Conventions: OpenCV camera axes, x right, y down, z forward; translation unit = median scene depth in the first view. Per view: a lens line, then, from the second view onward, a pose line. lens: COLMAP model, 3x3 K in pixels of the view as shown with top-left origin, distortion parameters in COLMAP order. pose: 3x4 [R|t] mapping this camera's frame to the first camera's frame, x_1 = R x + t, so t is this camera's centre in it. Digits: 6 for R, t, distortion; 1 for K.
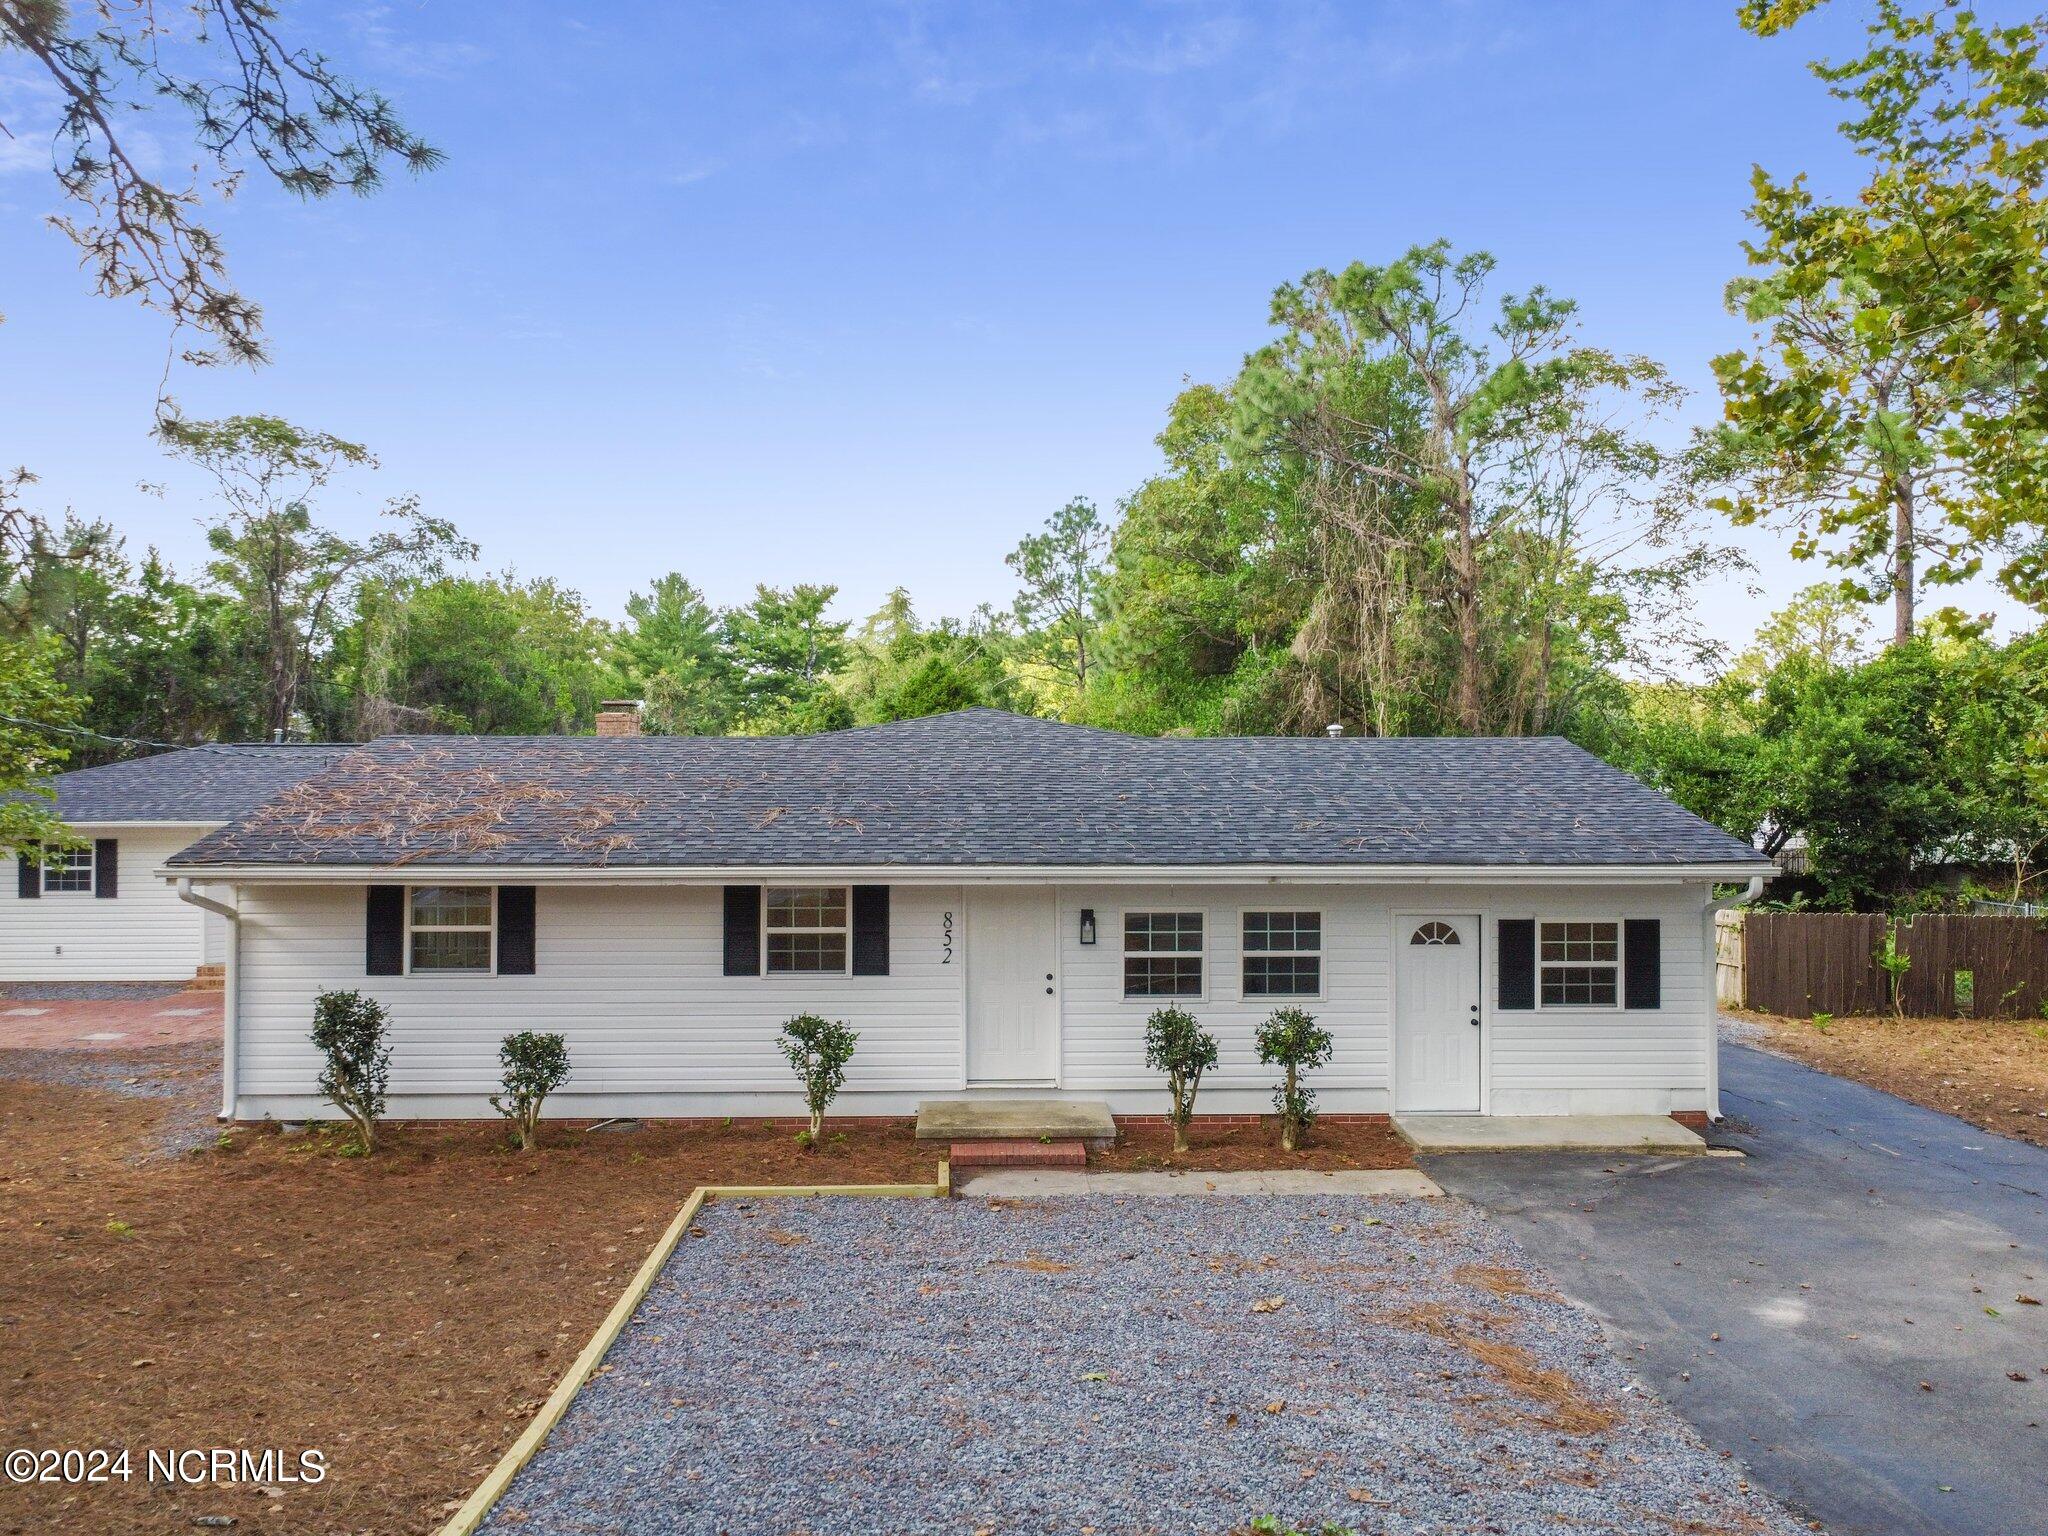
lens RADIAL K [[1536.0, 0, 1003.1], [0, 1536.0, 763.1], [0, 0, 1]] dist [0.006461, -0.002367]
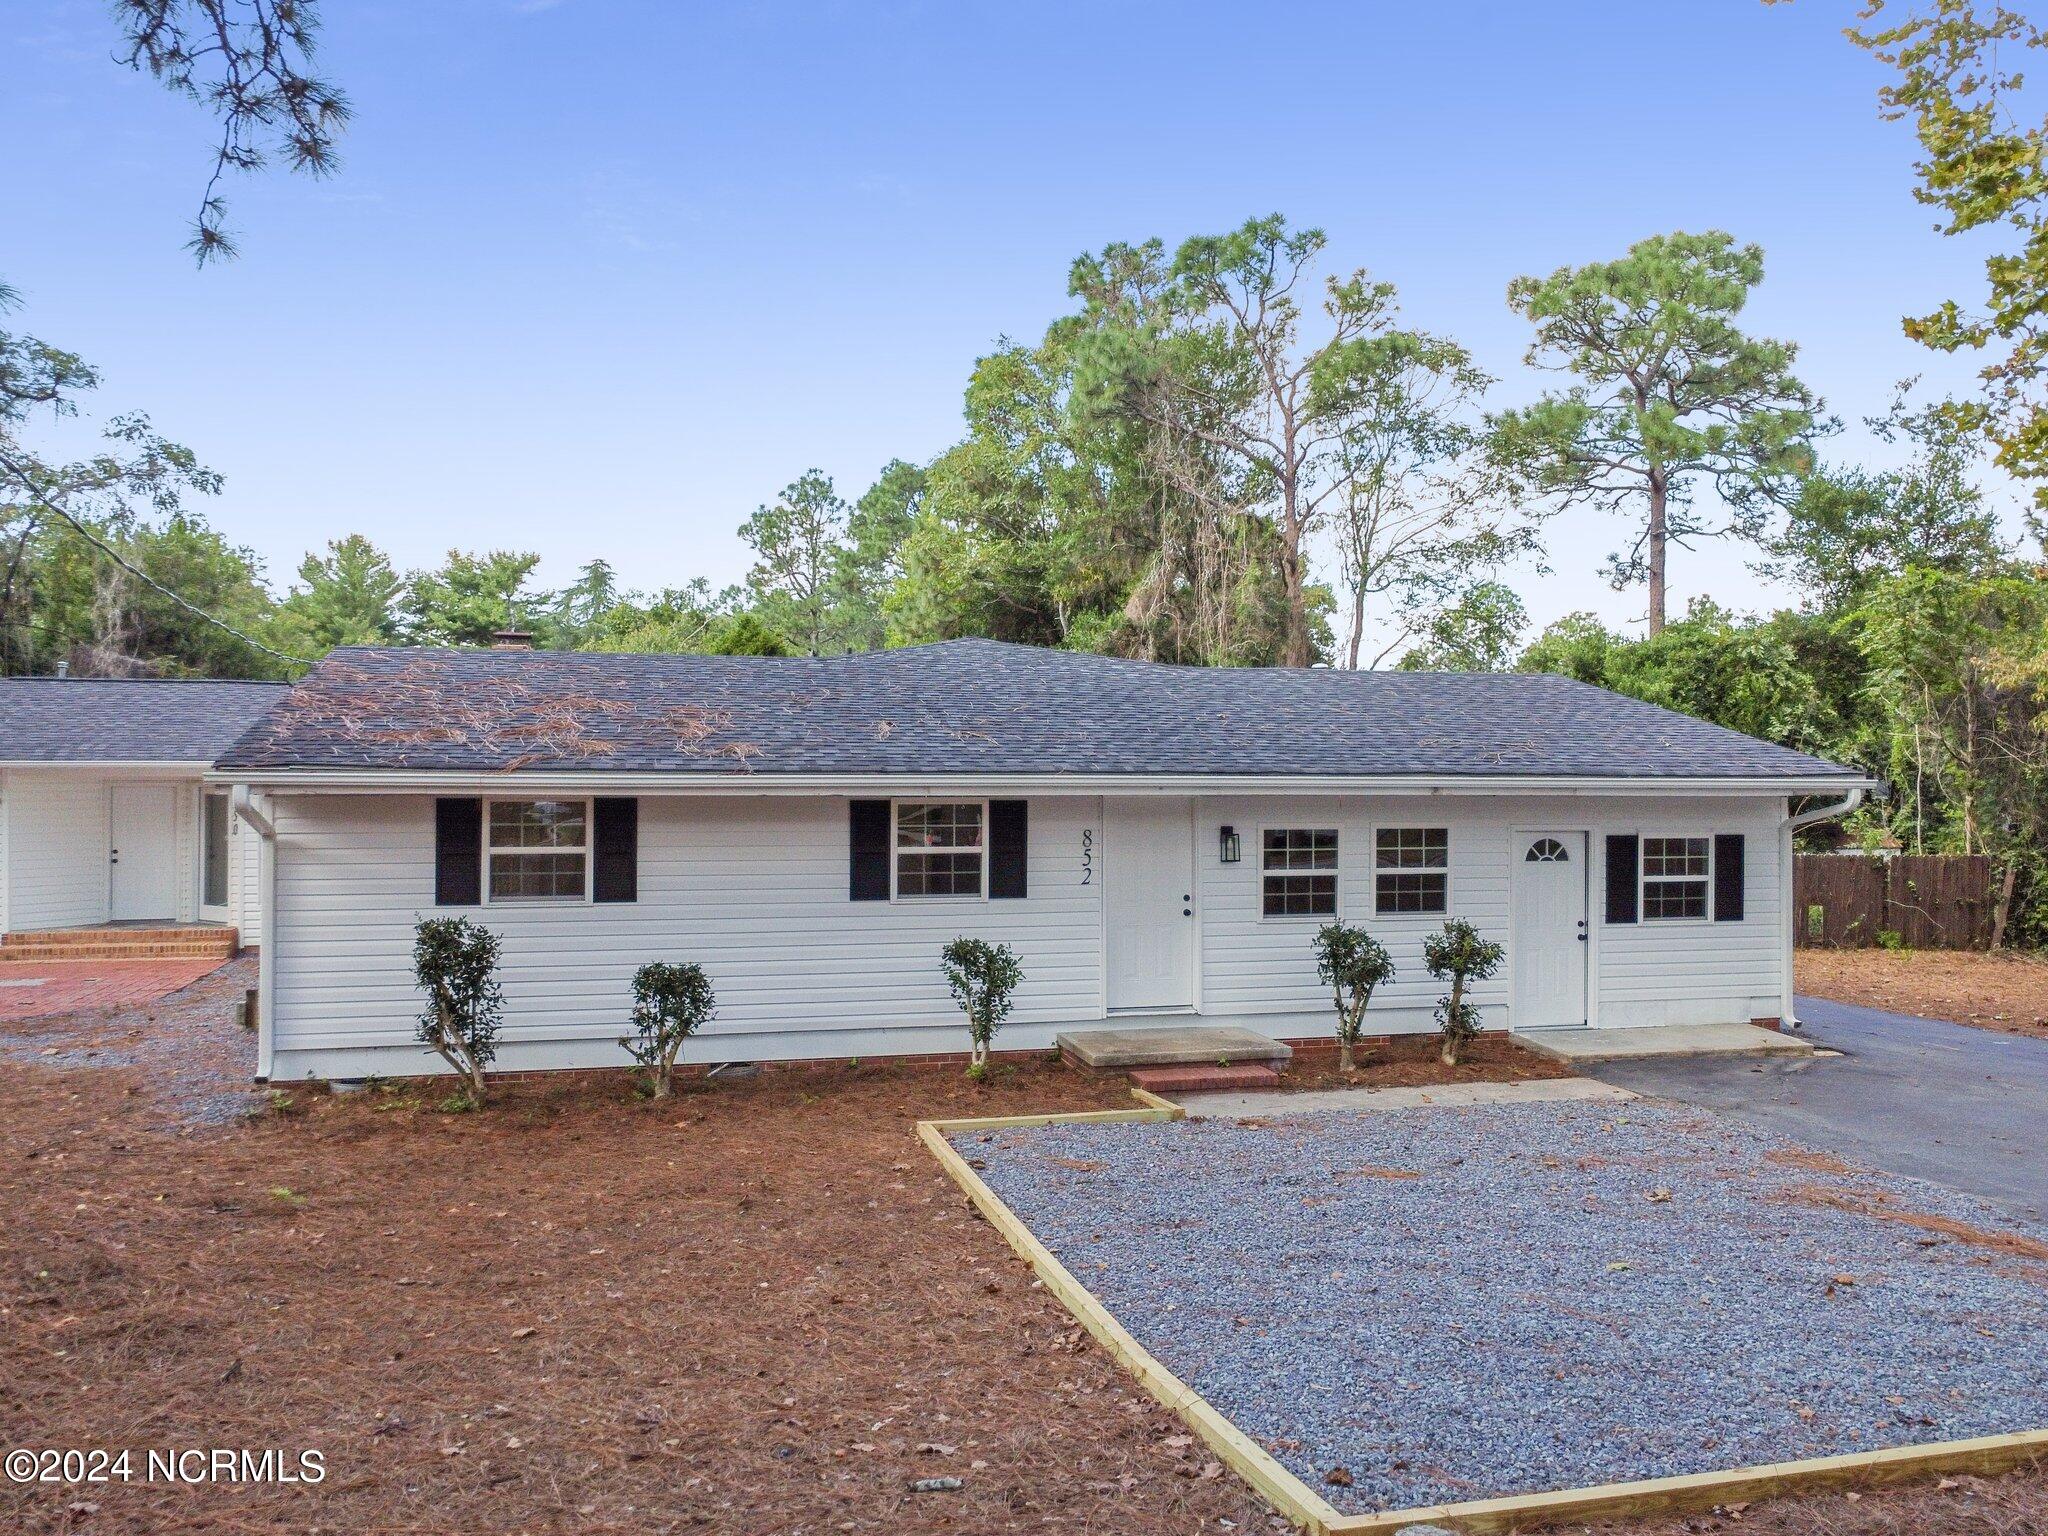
lens RADIAL K [[1536.0, 0, 1003.1], [0, 1536.0, 763.1], [0, 0, 1]] dist [0.006461, -0.002367]
pose [[0.975649, 0.005124, 0.219277, -0.289244], [-0.006285, 0.999970, 0.004596, 0.052201], [-0.219247, -0.005862, 0.975652, 0.098501]]
